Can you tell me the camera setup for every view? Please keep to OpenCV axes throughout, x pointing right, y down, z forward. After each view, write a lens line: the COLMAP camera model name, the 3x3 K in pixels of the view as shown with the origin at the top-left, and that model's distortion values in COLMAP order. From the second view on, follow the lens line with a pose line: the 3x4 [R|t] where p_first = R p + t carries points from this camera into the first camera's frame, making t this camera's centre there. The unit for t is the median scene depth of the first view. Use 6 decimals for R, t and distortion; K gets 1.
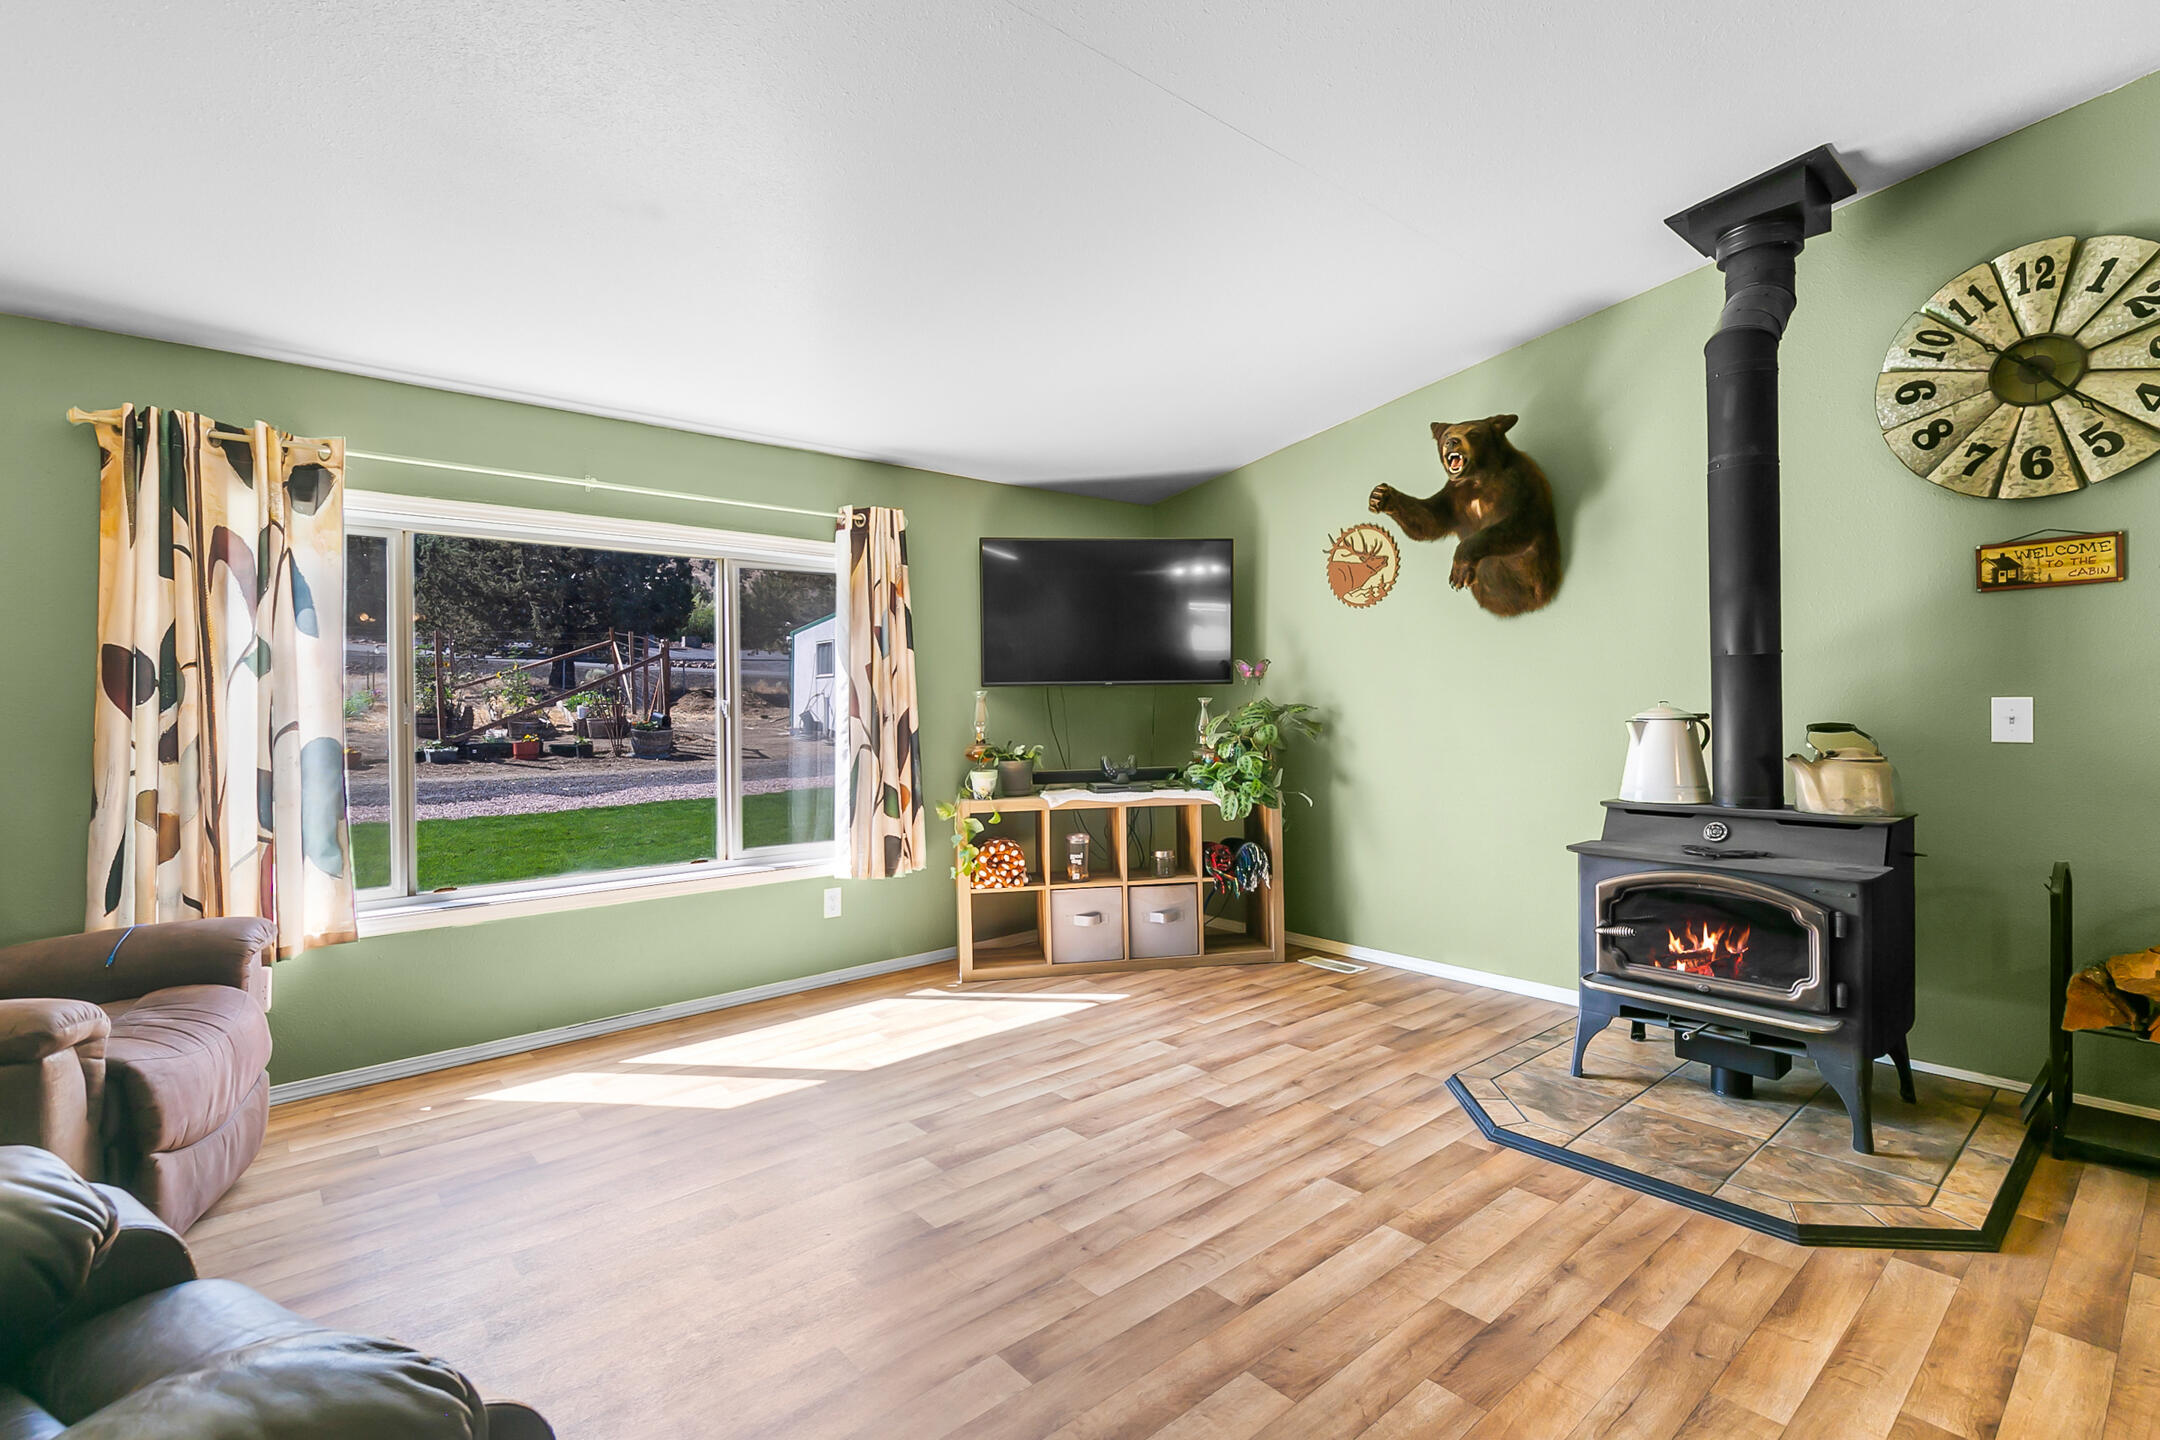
lens RADIAL K [[981.5, 0, 1080.7], [0, 981.5, 703.8], [0, 0, 1]] dist [0.002625, 0.000381]
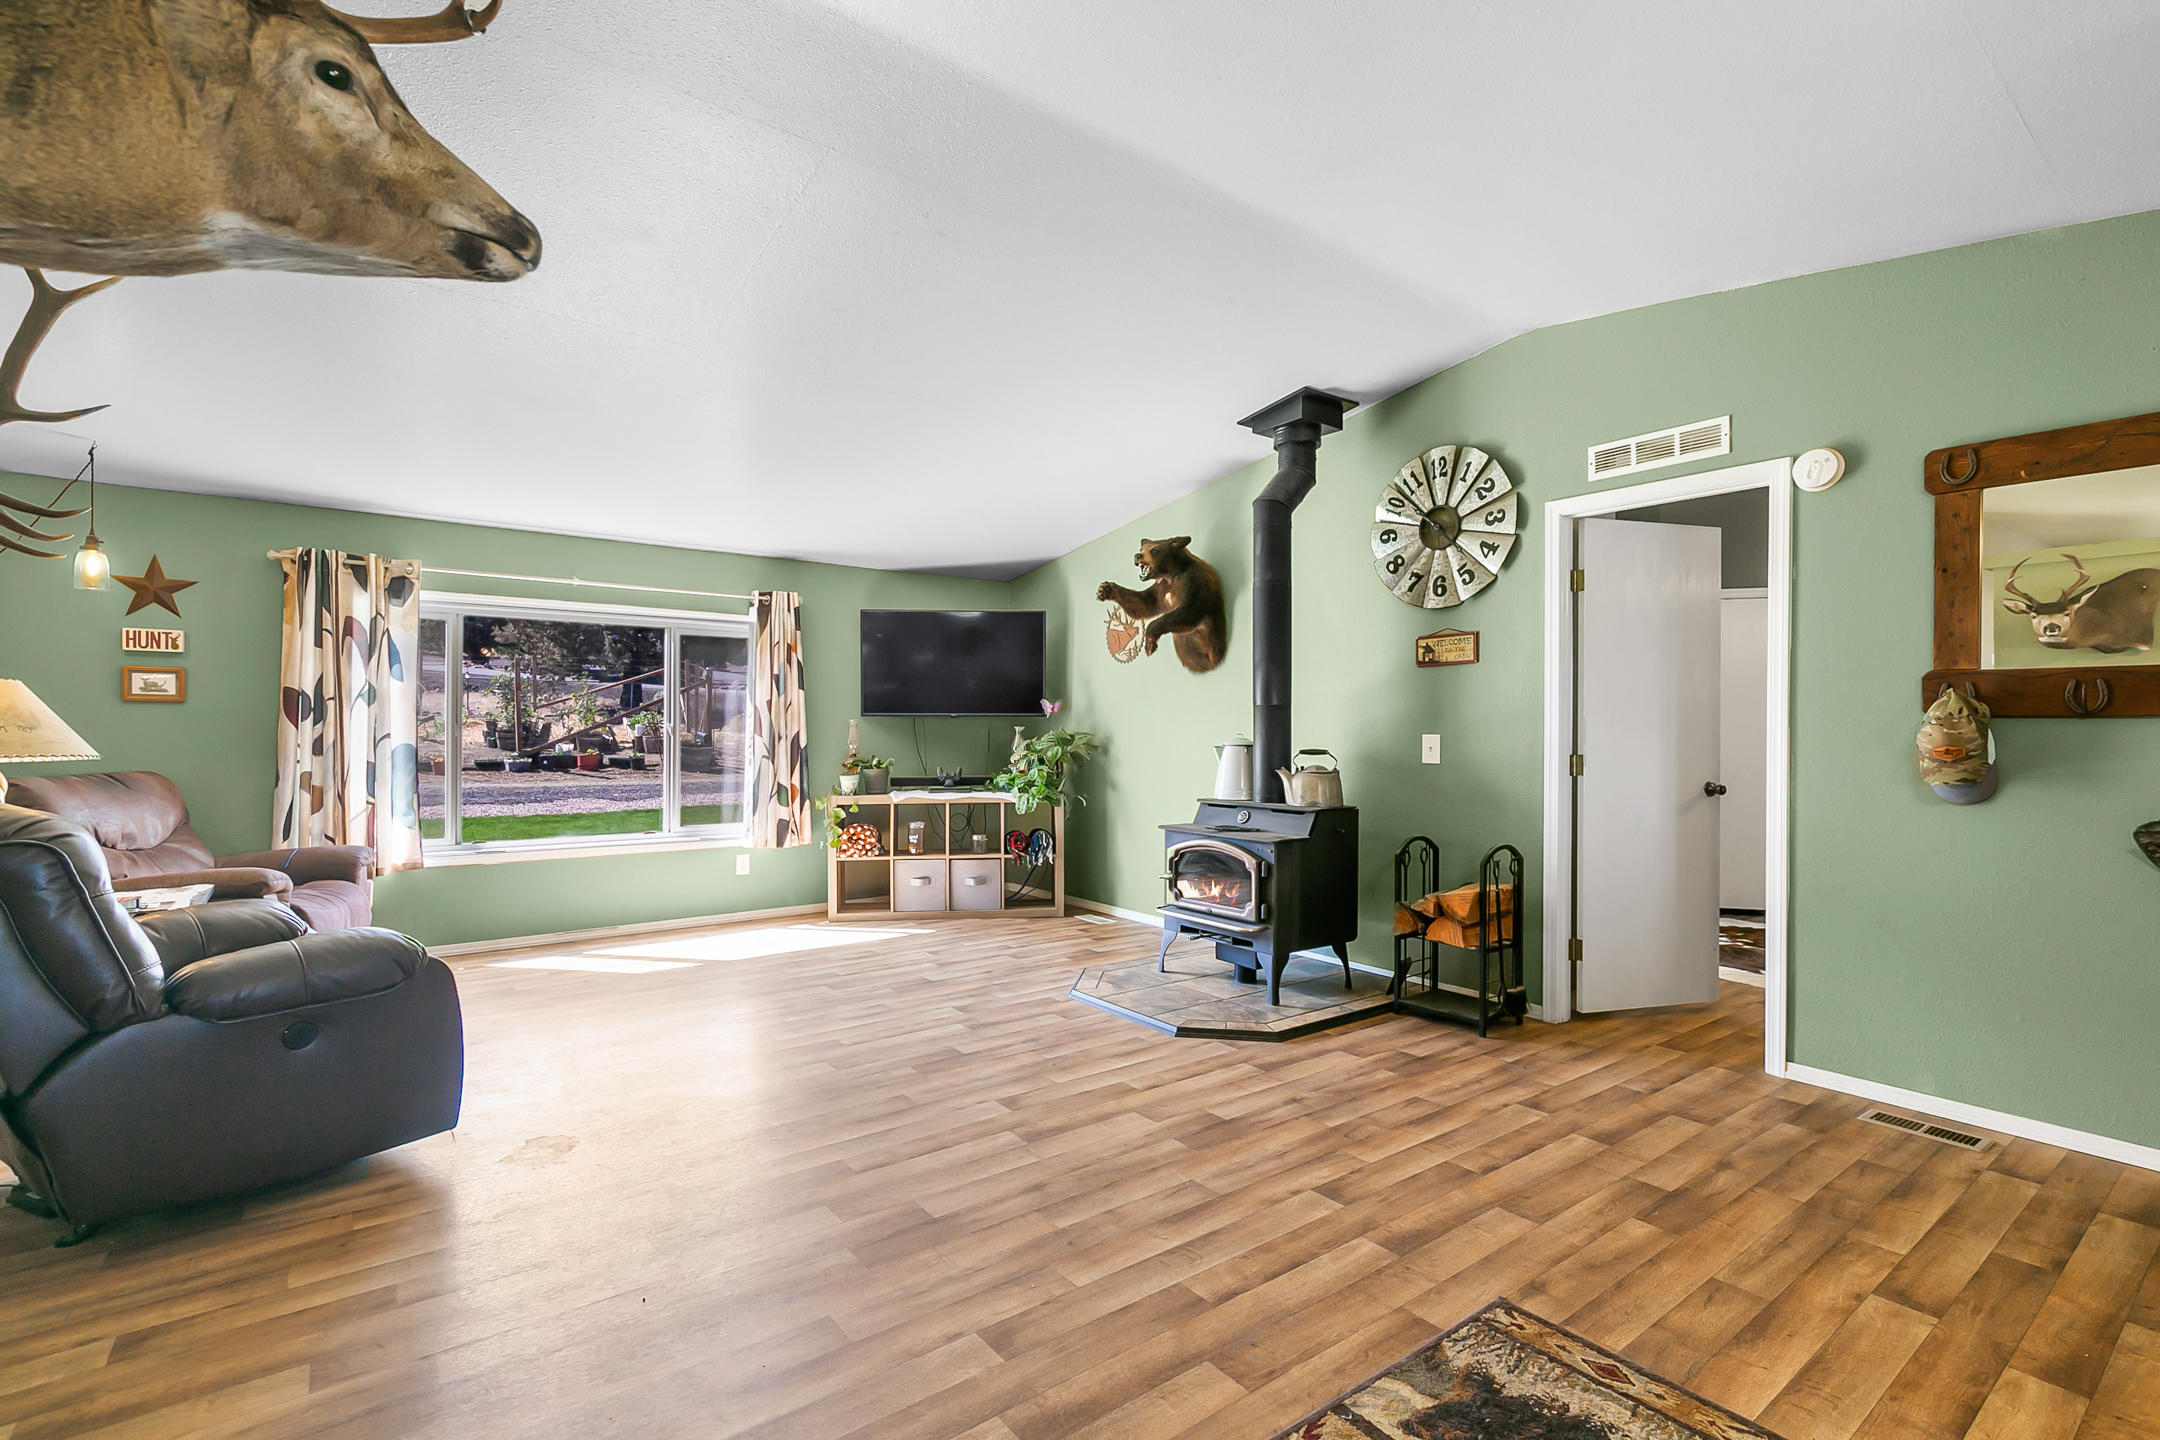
lens RADIAL K [[962.4, 0, 1073.2], [0, 962.4, 725.2], [0, 0, 1]] dist [-0.000248, -0.000120]
pose [[0.997629, 0.015036, -0.067165, 0.451070], [-0.015304, 0.999877, -0.003472, -0.006996], [0.067104, 0.004491, 0.997736, -0.529899]]
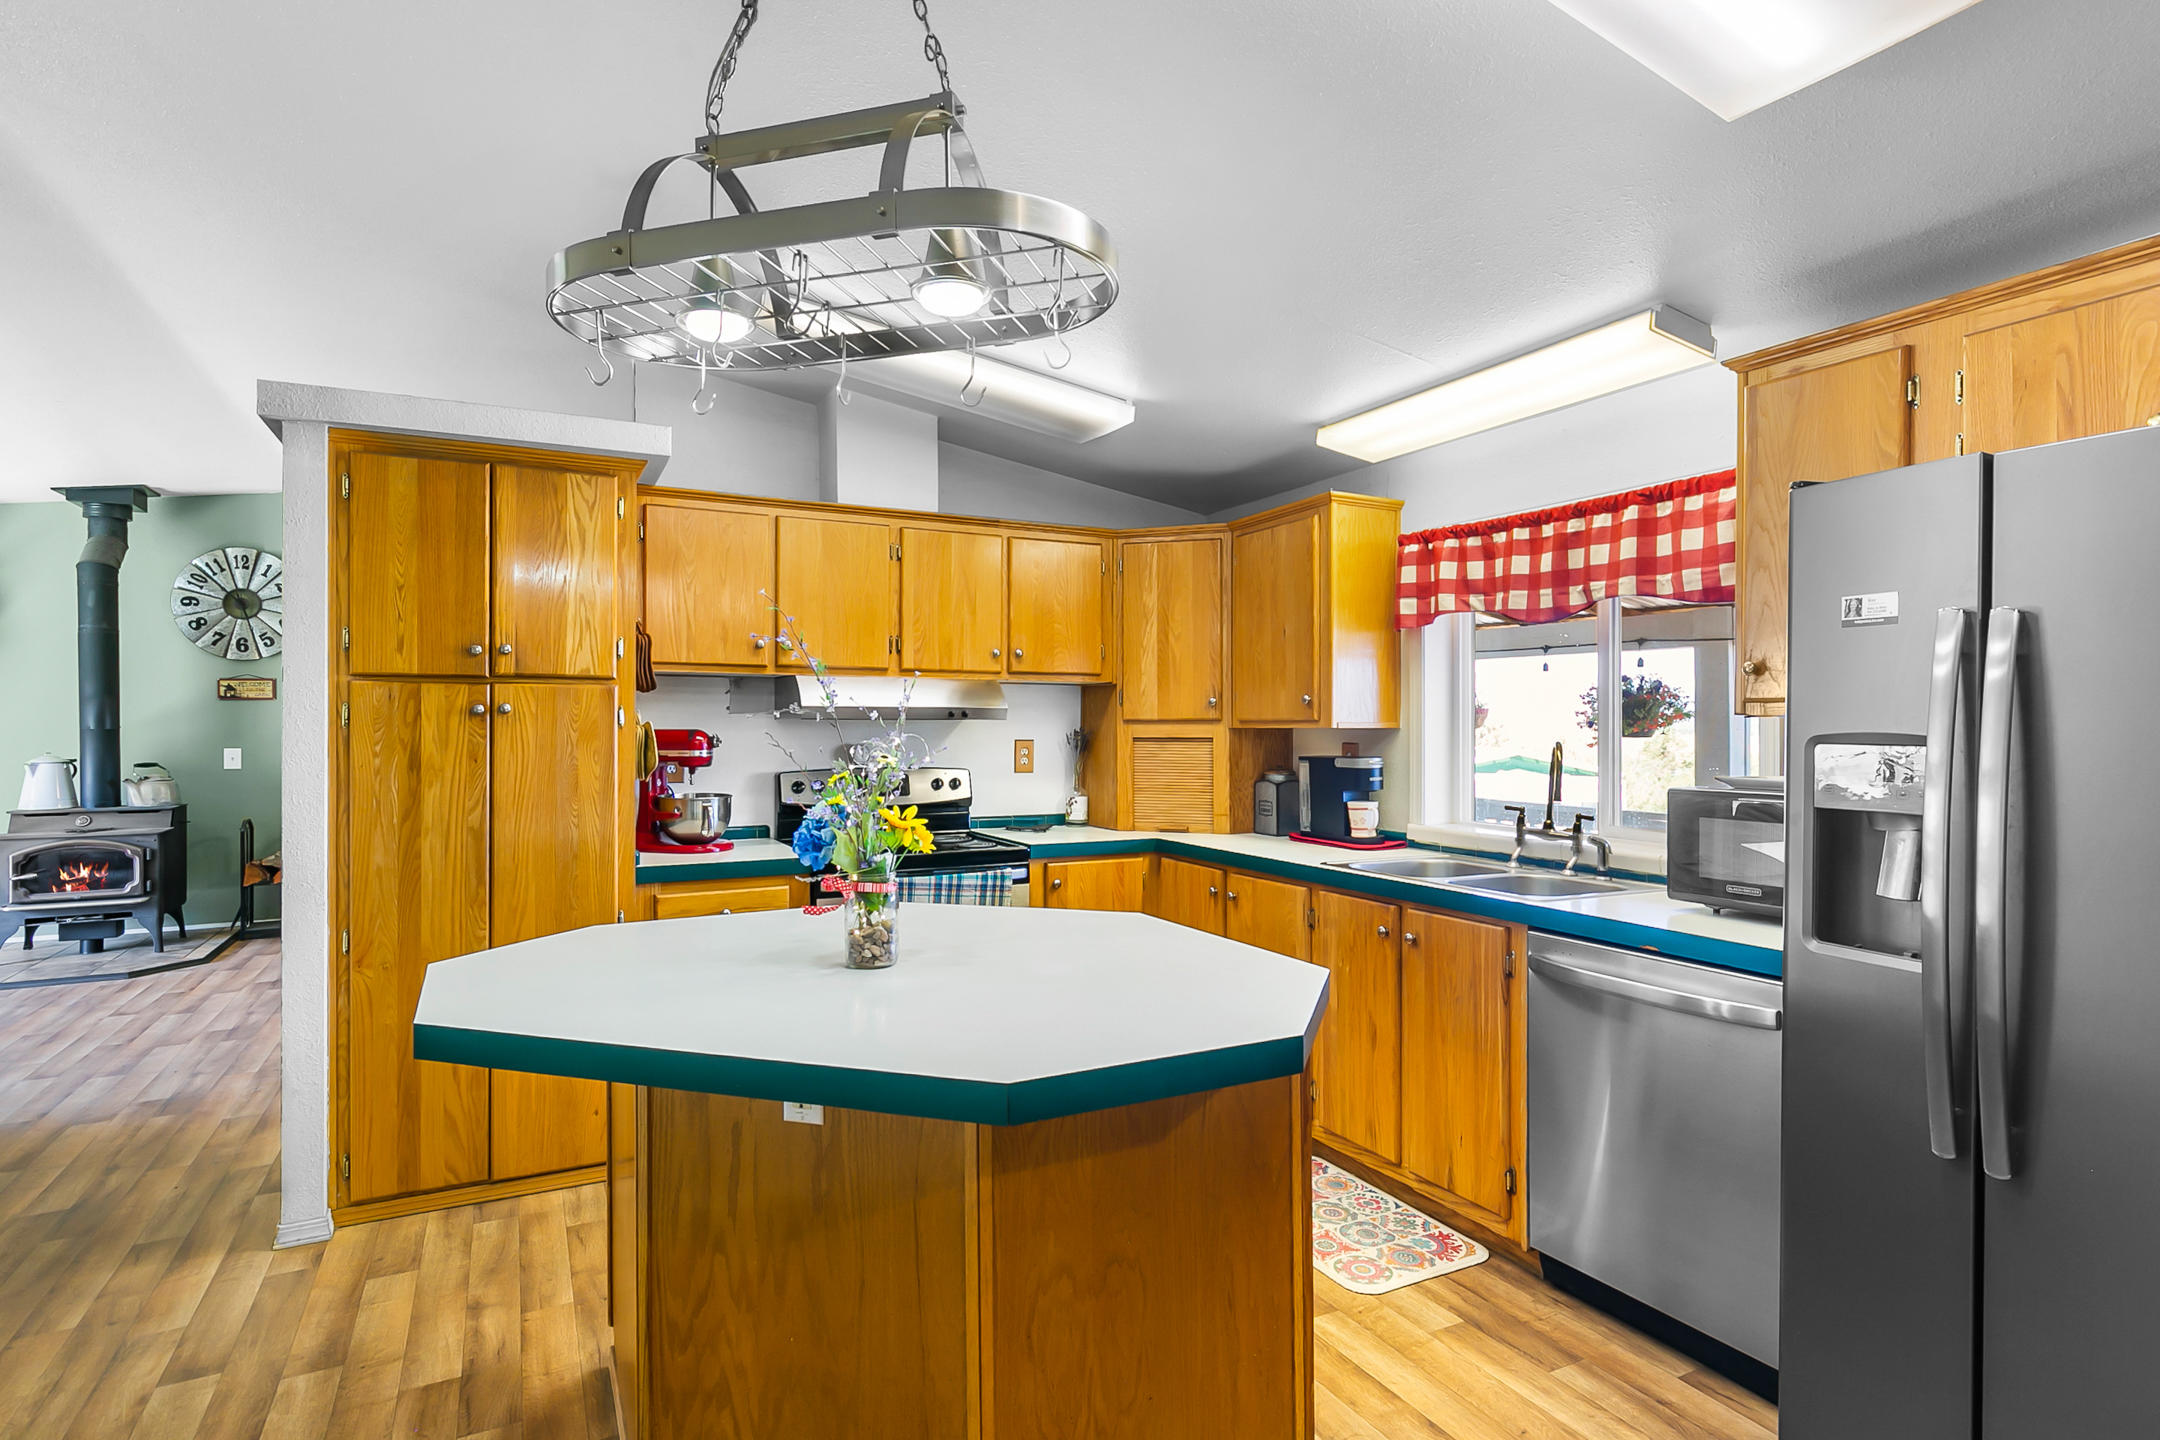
lens RADIAL K [[1078.0, 0, 1079.0], [0, 1078.0, 728.5], [0, 0, 1]] dist [-0.001908, -0.000851]
pose [[0.216450, 0.003035, 0.976289, -0.937582], [-0.000025, 0.999995, -0.003103, -0.041542], [-0.976294, 0.000647, 0.216449, -1.290287]]
